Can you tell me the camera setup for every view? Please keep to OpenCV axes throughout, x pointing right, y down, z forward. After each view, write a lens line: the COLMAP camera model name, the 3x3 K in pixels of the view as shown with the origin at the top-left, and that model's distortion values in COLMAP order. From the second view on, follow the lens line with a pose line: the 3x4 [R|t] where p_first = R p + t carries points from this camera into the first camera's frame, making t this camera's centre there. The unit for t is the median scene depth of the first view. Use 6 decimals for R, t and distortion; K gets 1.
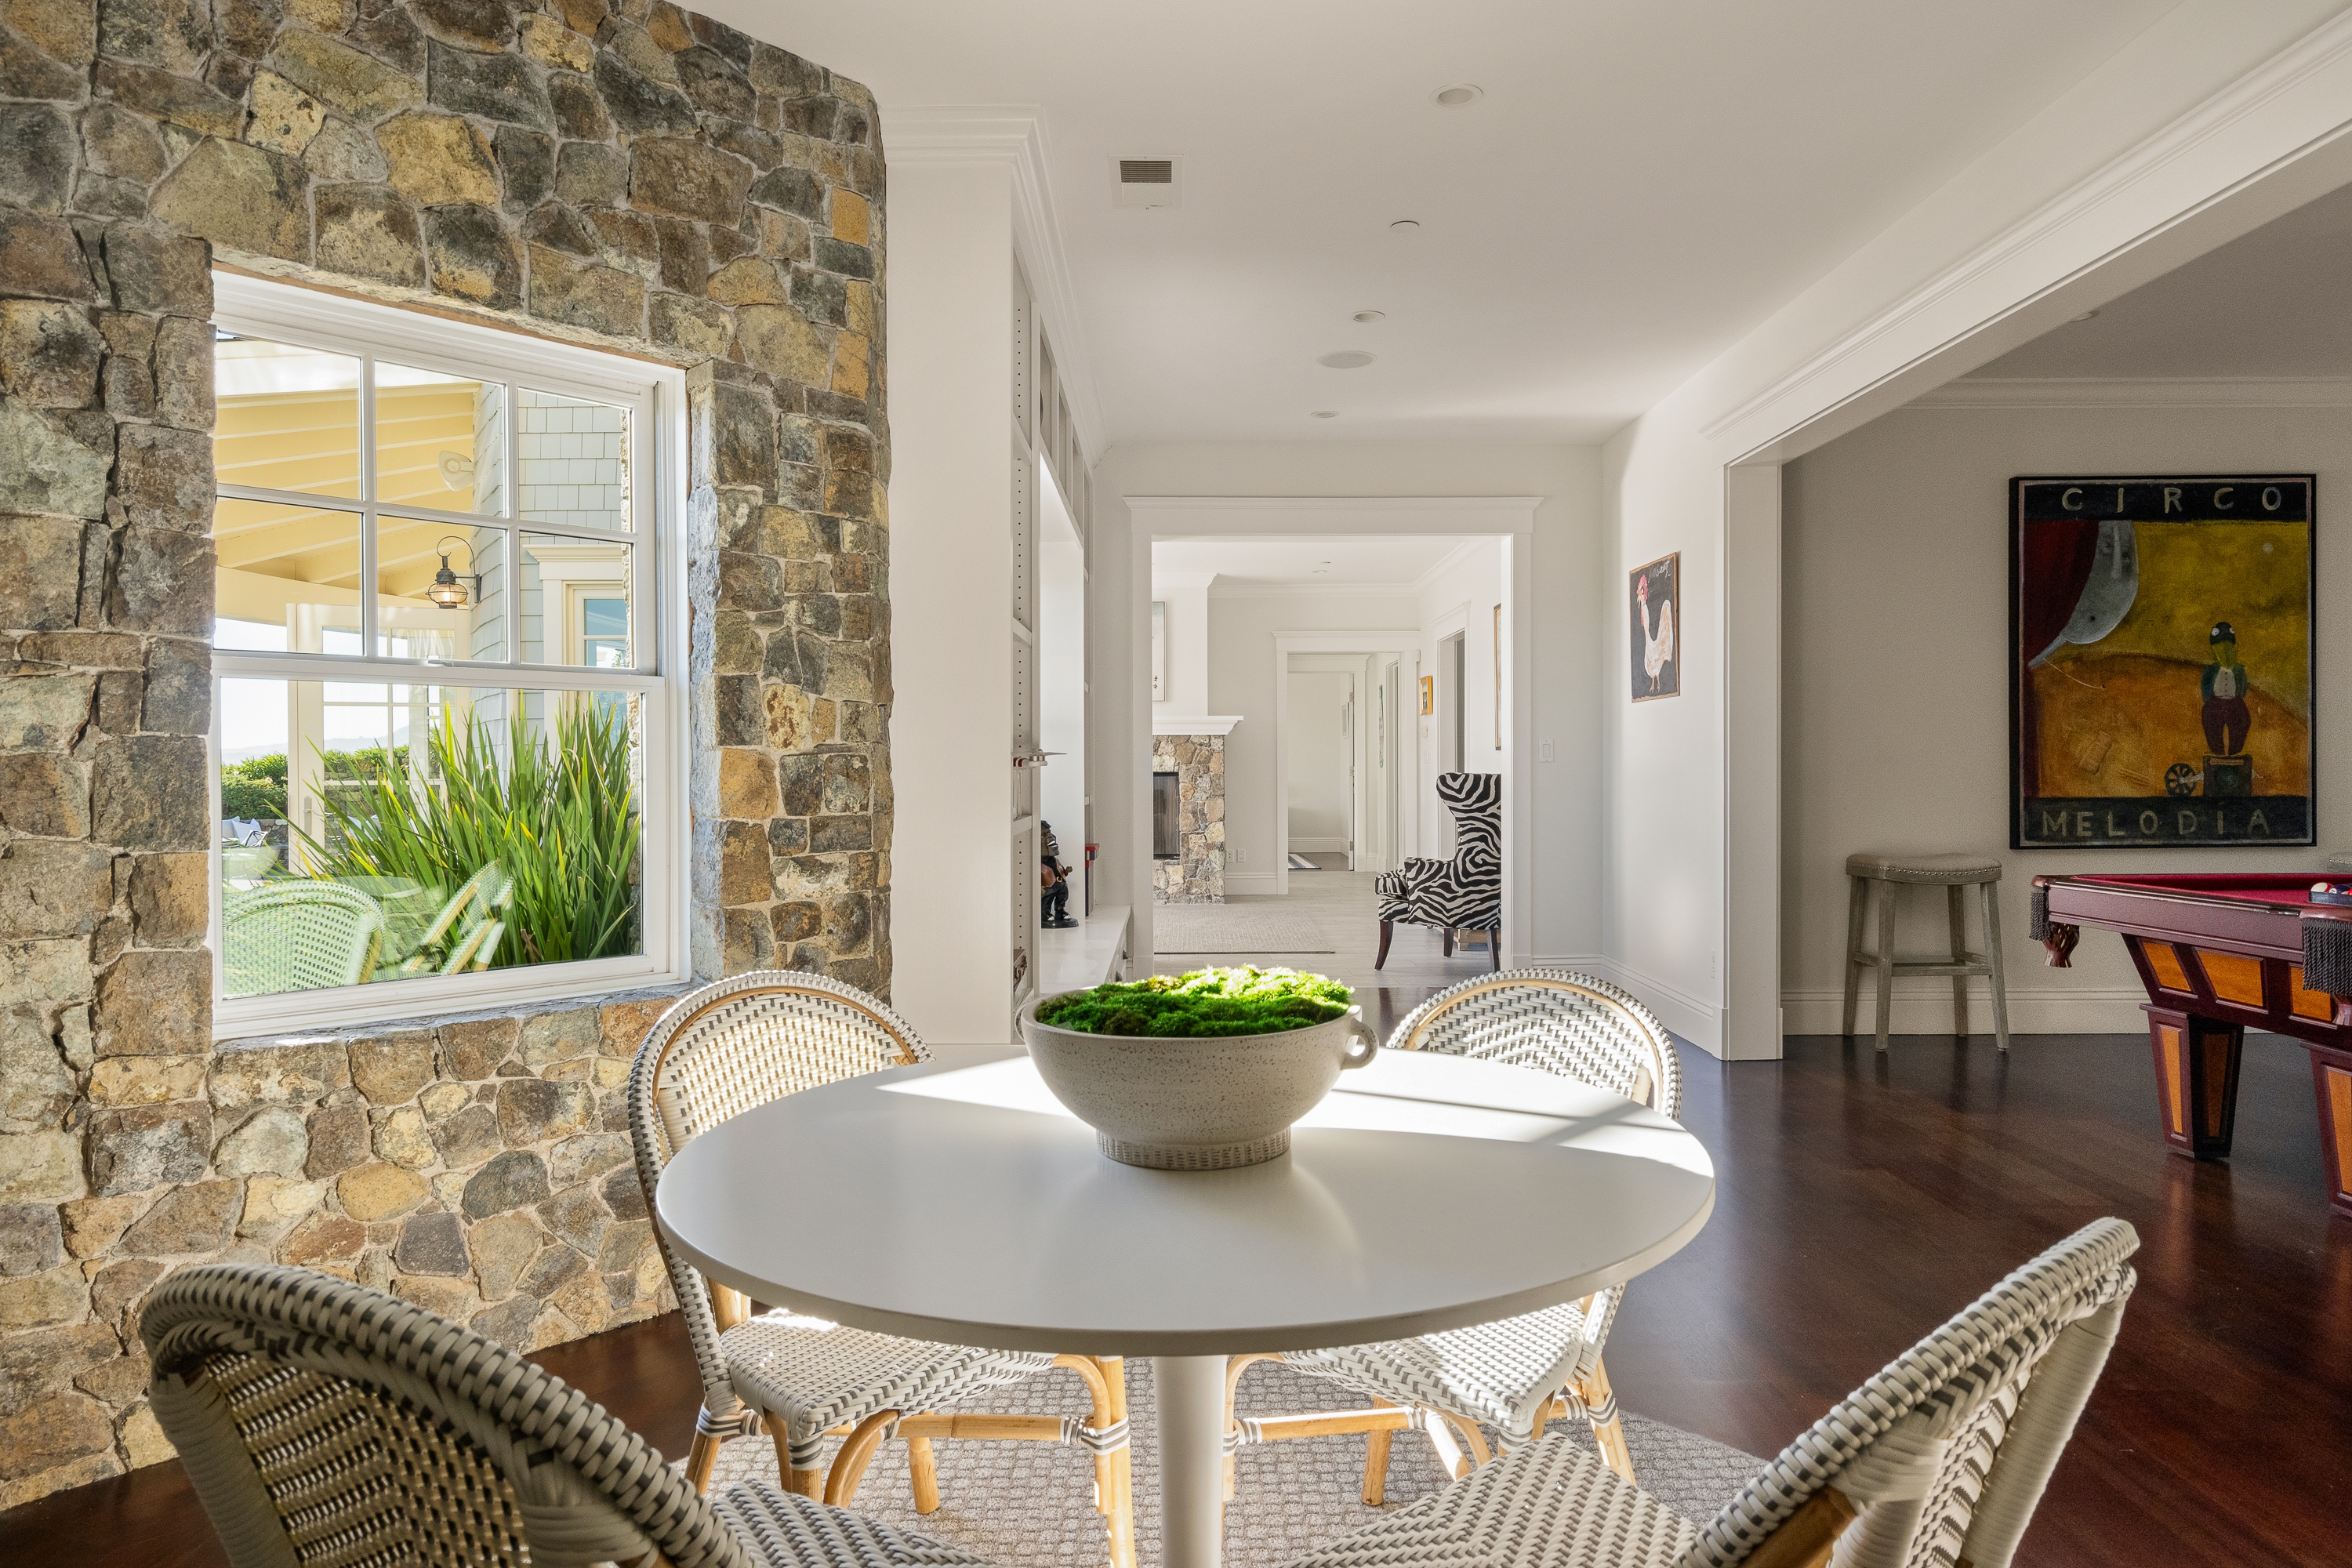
lens RADIAL K [[1405.1, 0, 1179.4], [0, 1405.1, 781.2], [0, 0, 1]] dist [0.006552, -0.000679]
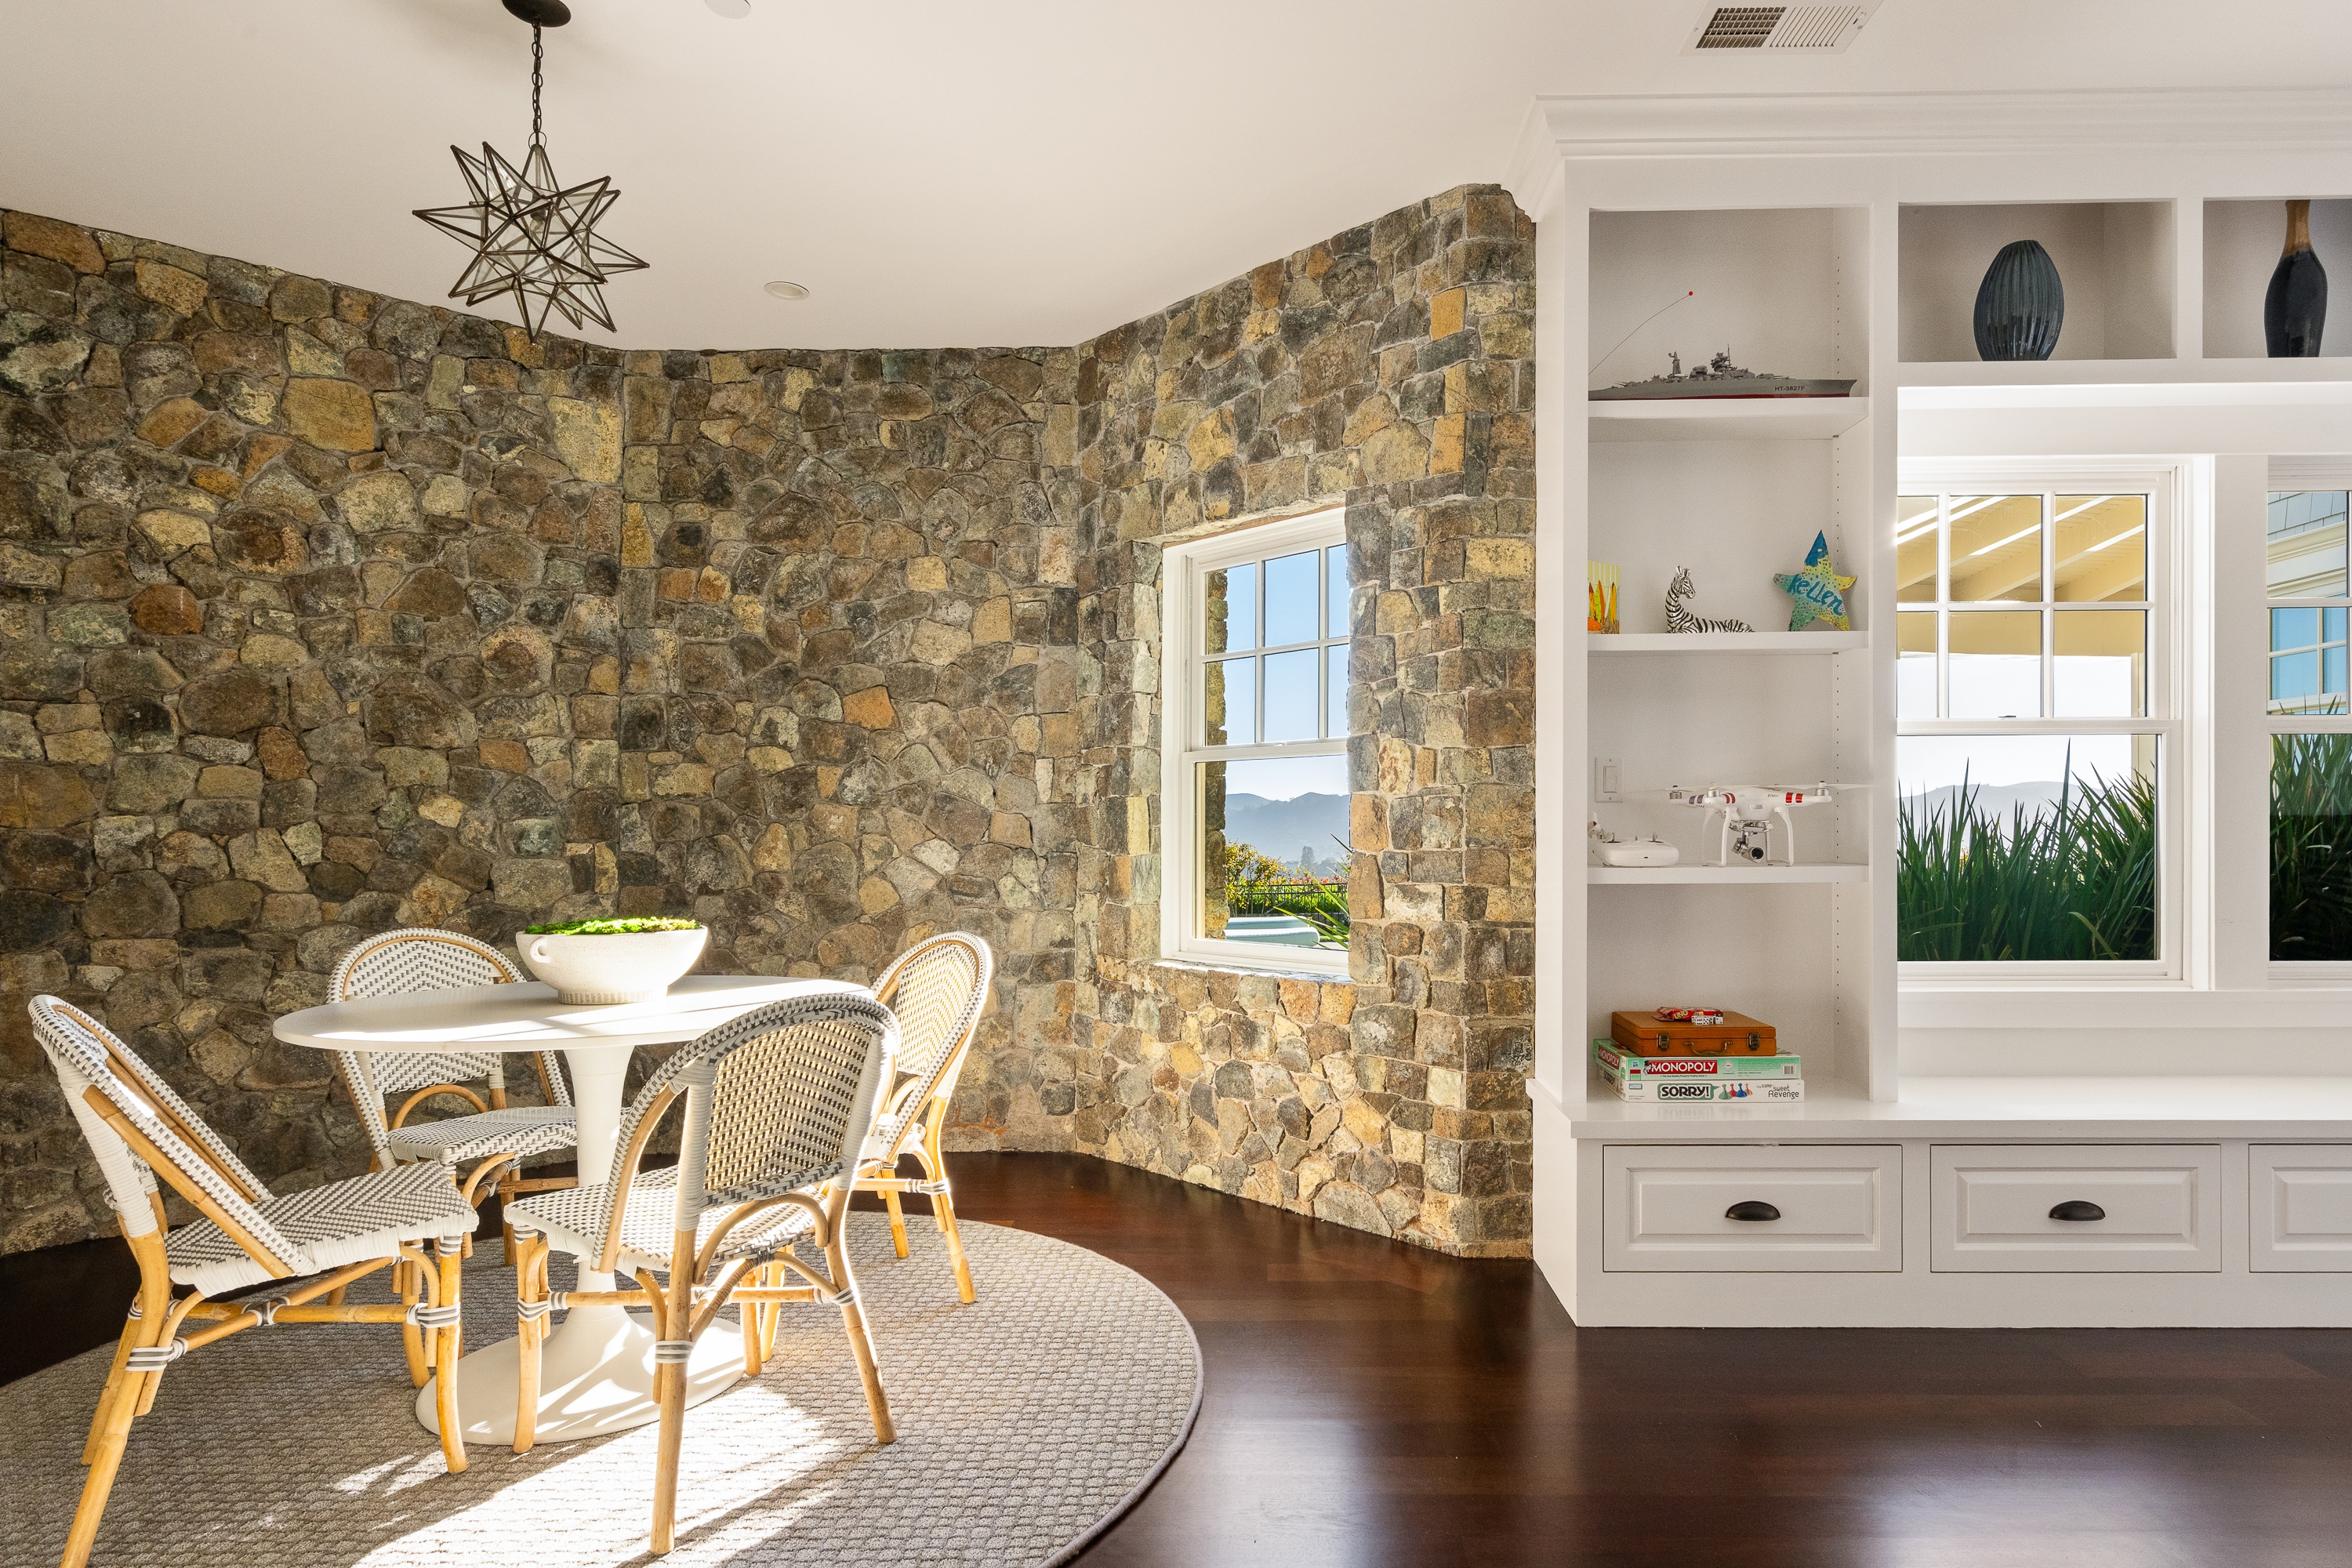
lens RADIAL K [[1261.2, 0, 1178.9], [0, 1261.2, 804.6], [0, 0, 1]] dist [-0.004347, -0.000126]
pose [[-0.026049, -0.013271, -0.999573, 0.799820], [-0.004263, 0.999904, -0.013164, 0.001726], [0.999652, 0.003918, -0.026103, 0.855691]]
